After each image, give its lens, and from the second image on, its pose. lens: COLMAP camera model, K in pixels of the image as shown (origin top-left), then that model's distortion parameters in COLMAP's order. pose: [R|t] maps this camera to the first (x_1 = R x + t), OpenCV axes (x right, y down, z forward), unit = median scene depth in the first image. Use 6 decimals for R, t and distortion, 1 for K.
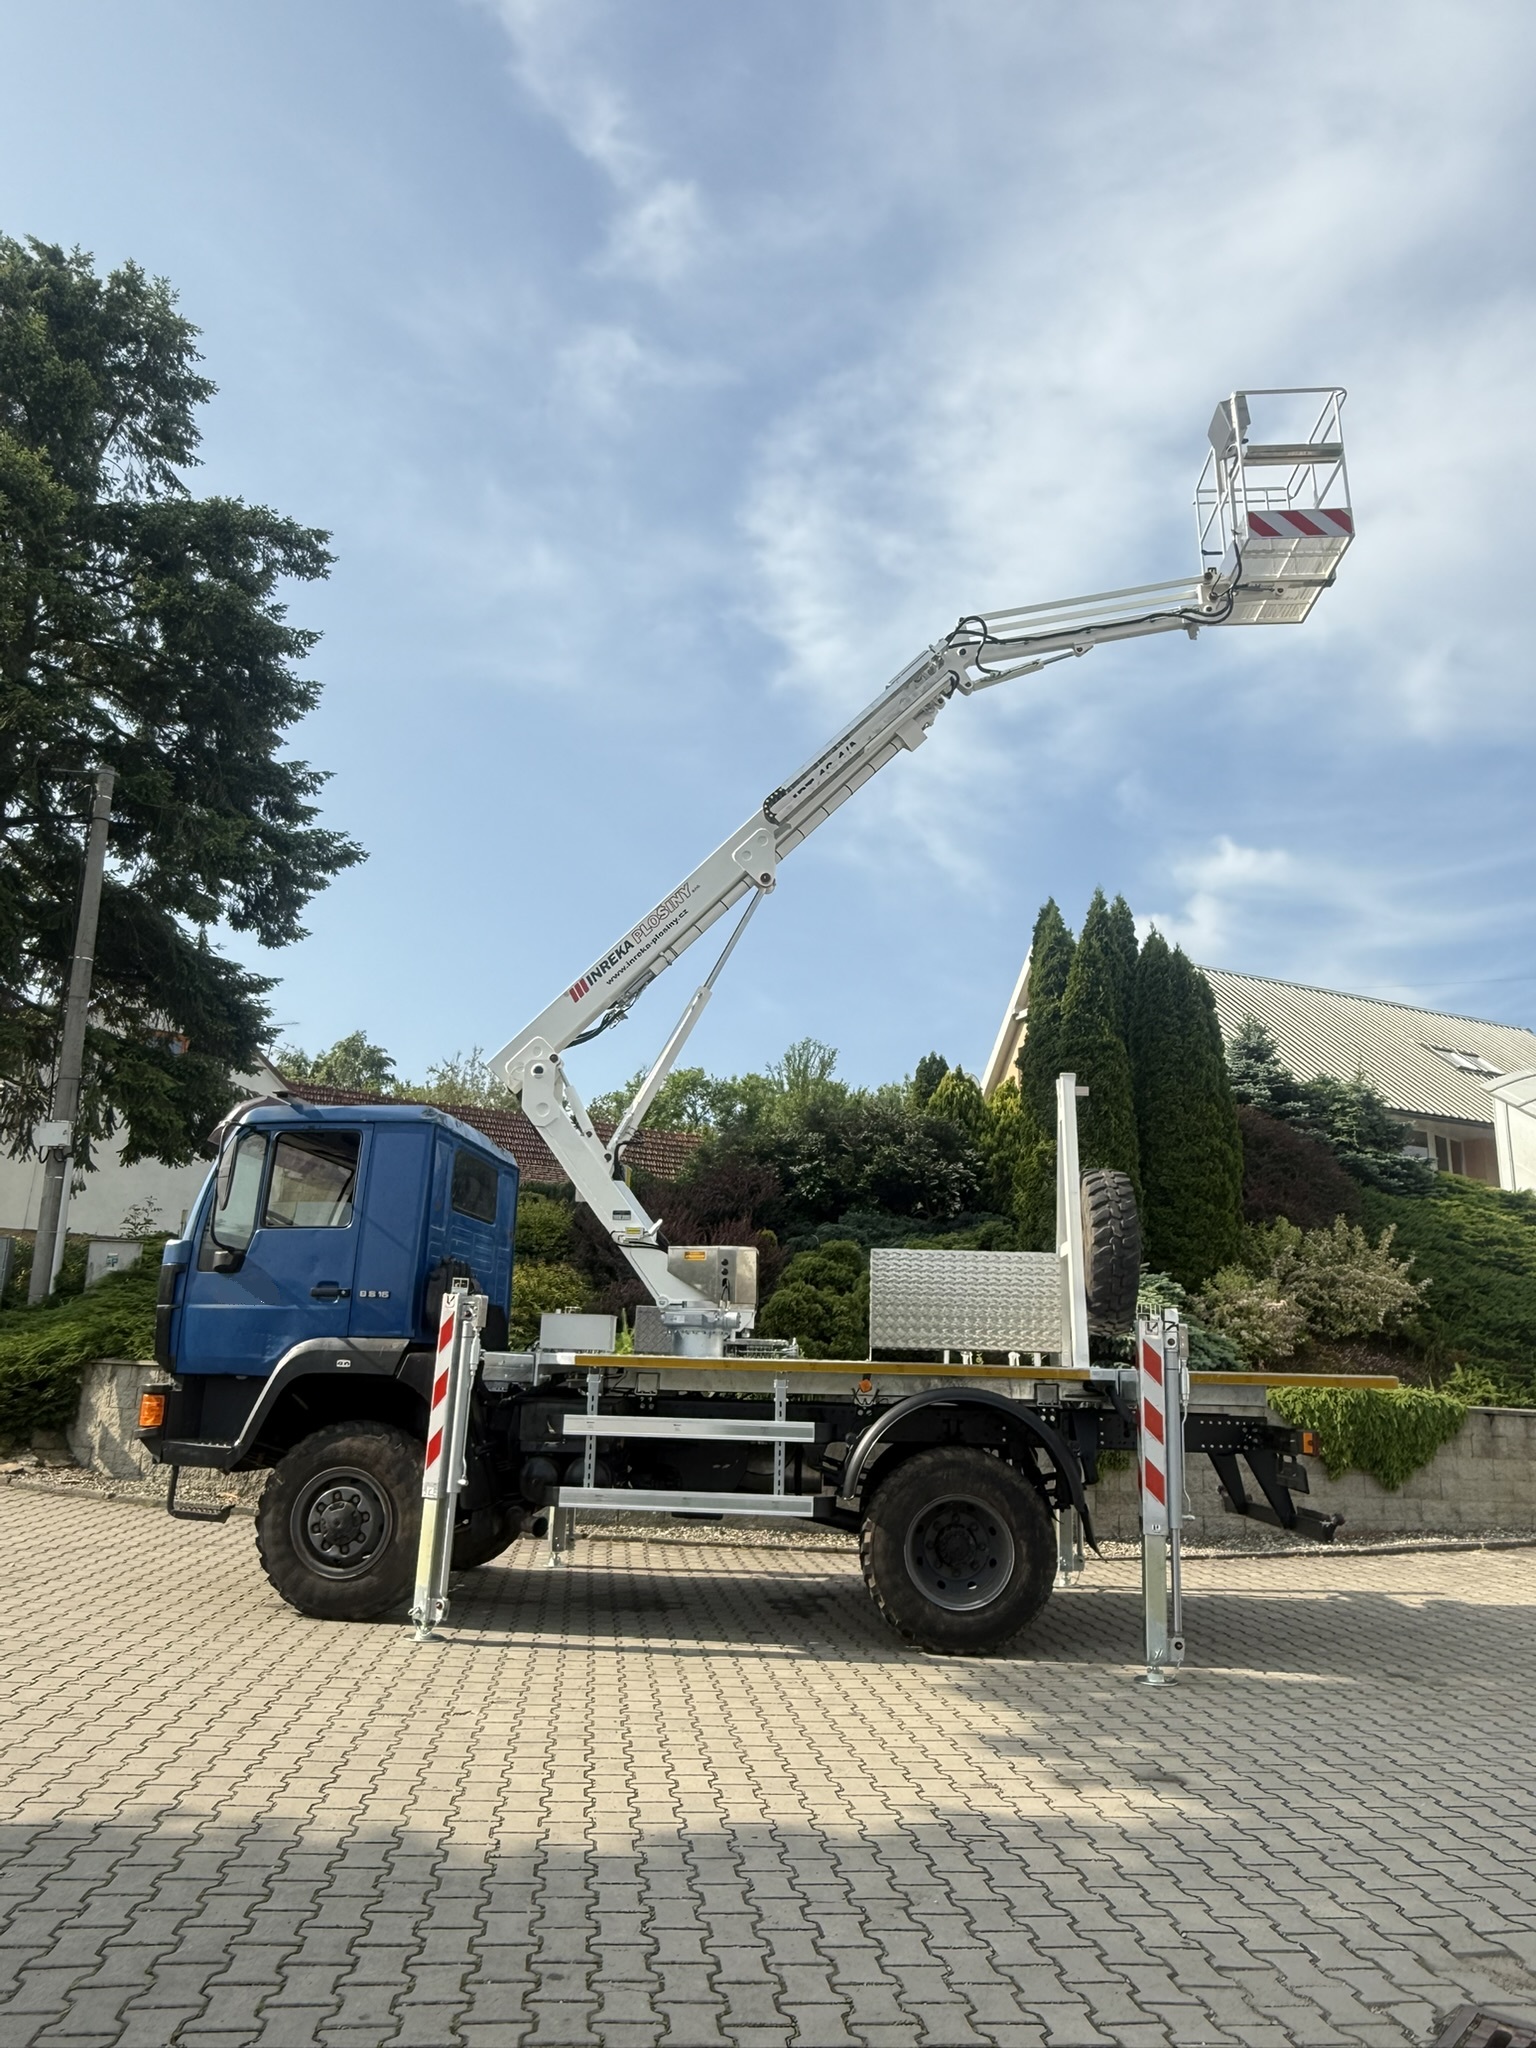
lens RADIAL K [[1373.8, 0, 768.0], [0, 1373.8, 1024.0], [0, 0, 1]] dist [-0.000480, 0.000115]
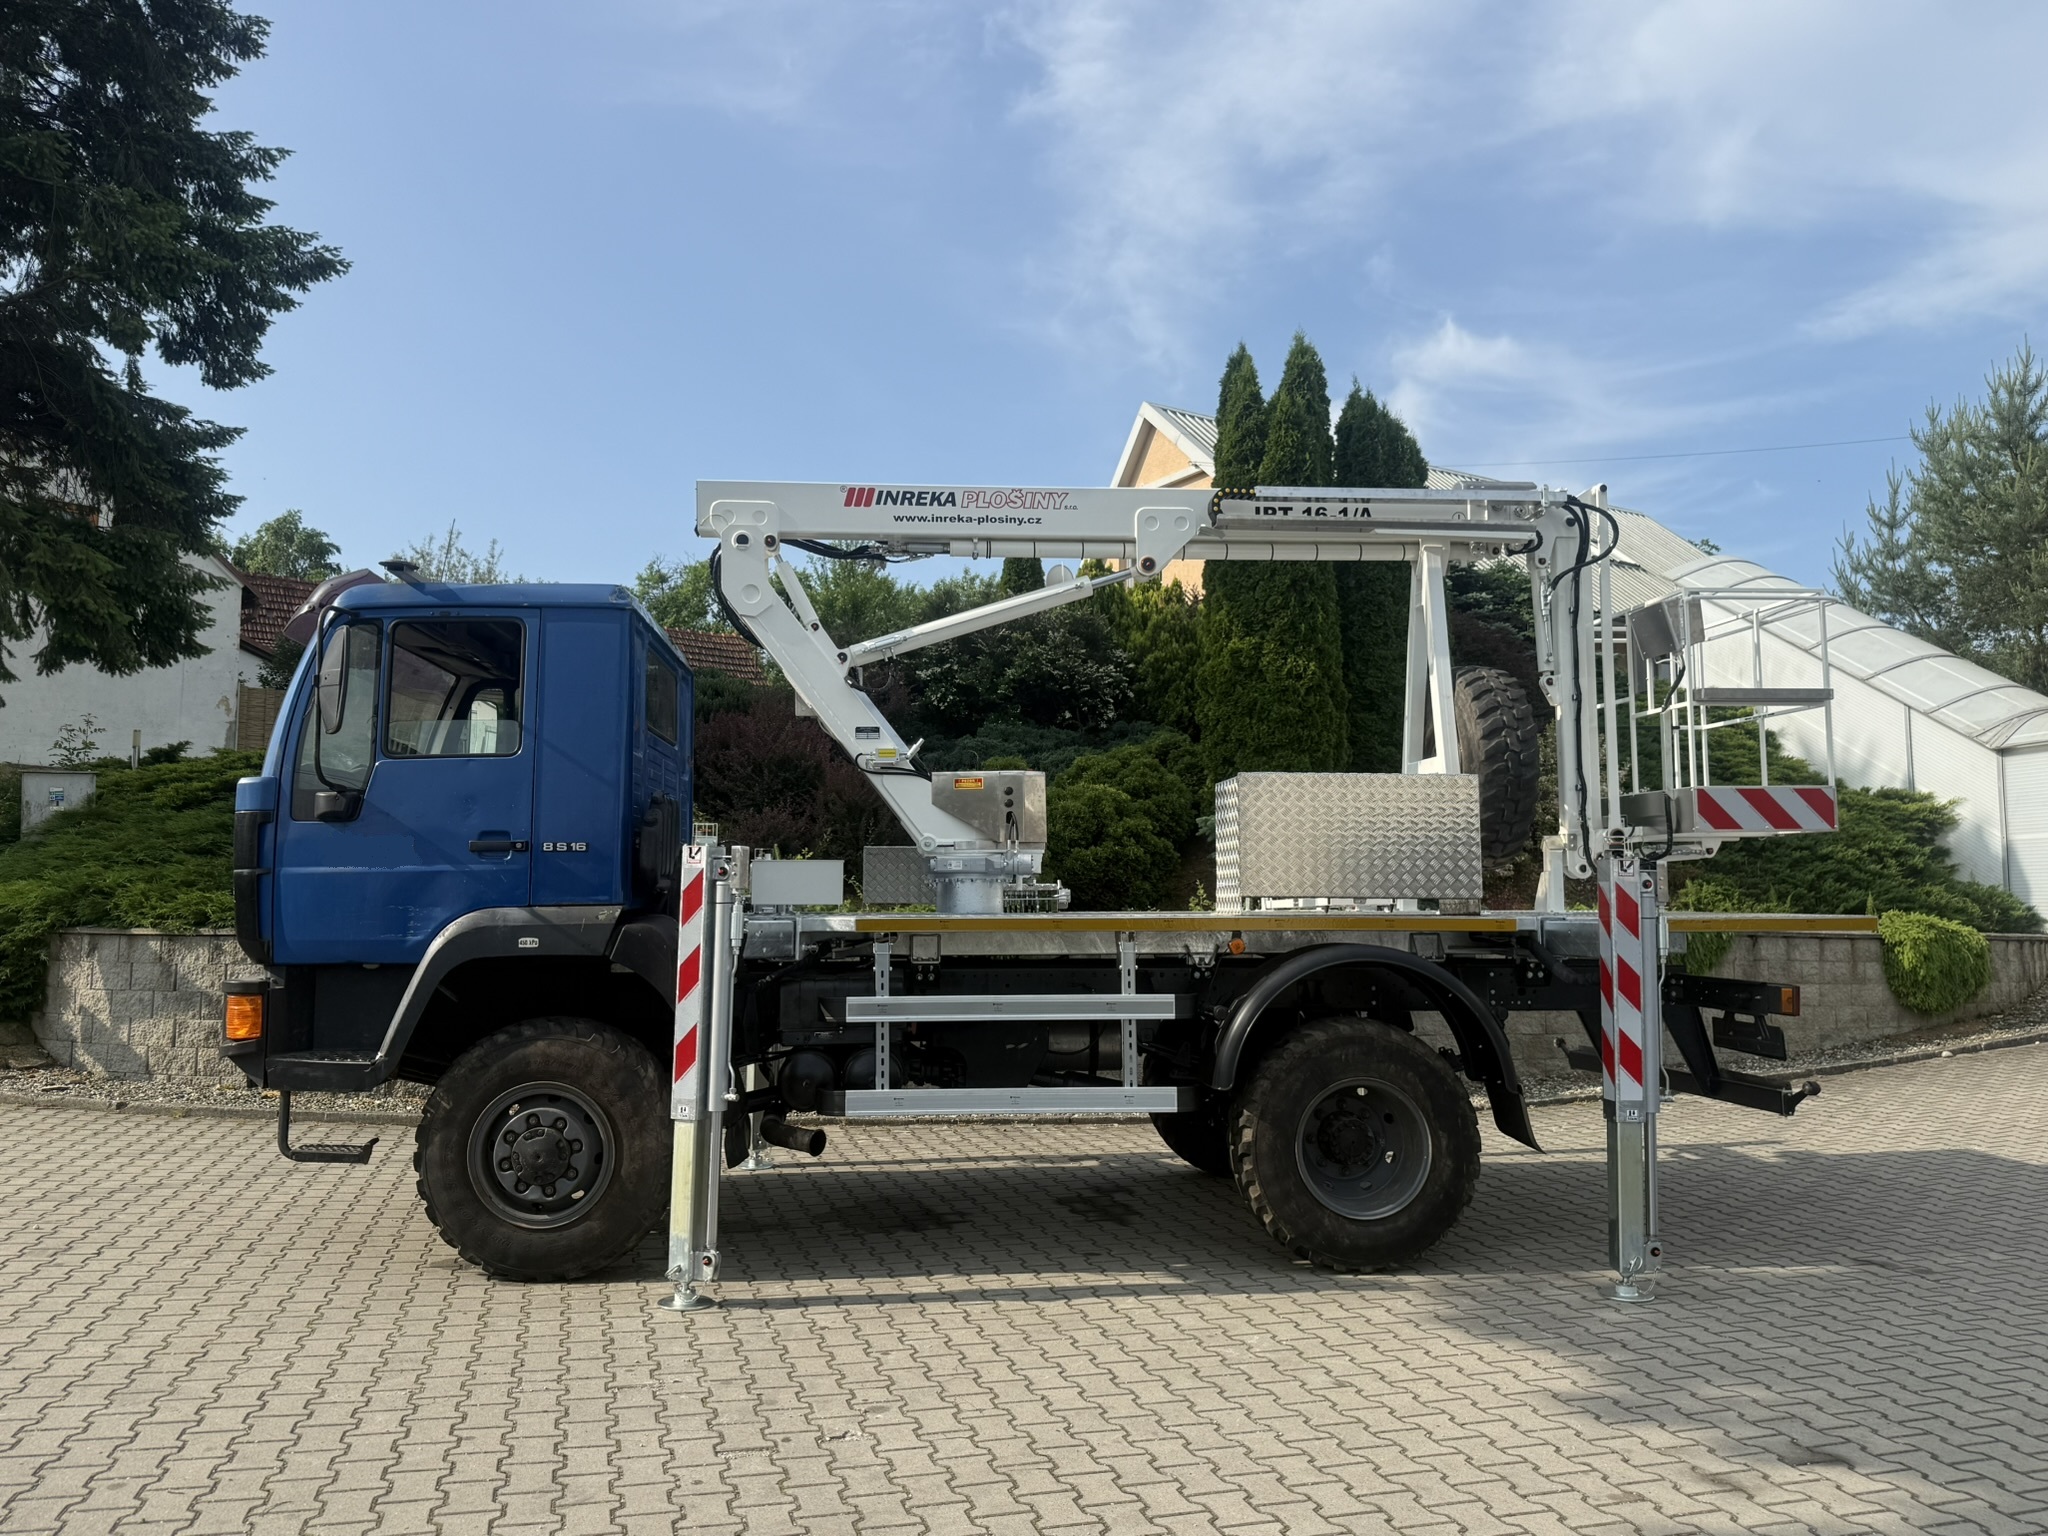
lens RADIAL K [[1483.3, 0, 999.4], [0, 1483.3, 778.1], [0, 0, 1]] dist [0.130746, -0.166108]
pose [[0.988639, -0.018751, 0.149135, -0.105640], [-0.007364, 0.984955, 0.172652, 0.014317], [-0.150129, -0.171789, 0.973627, 0.122968]]
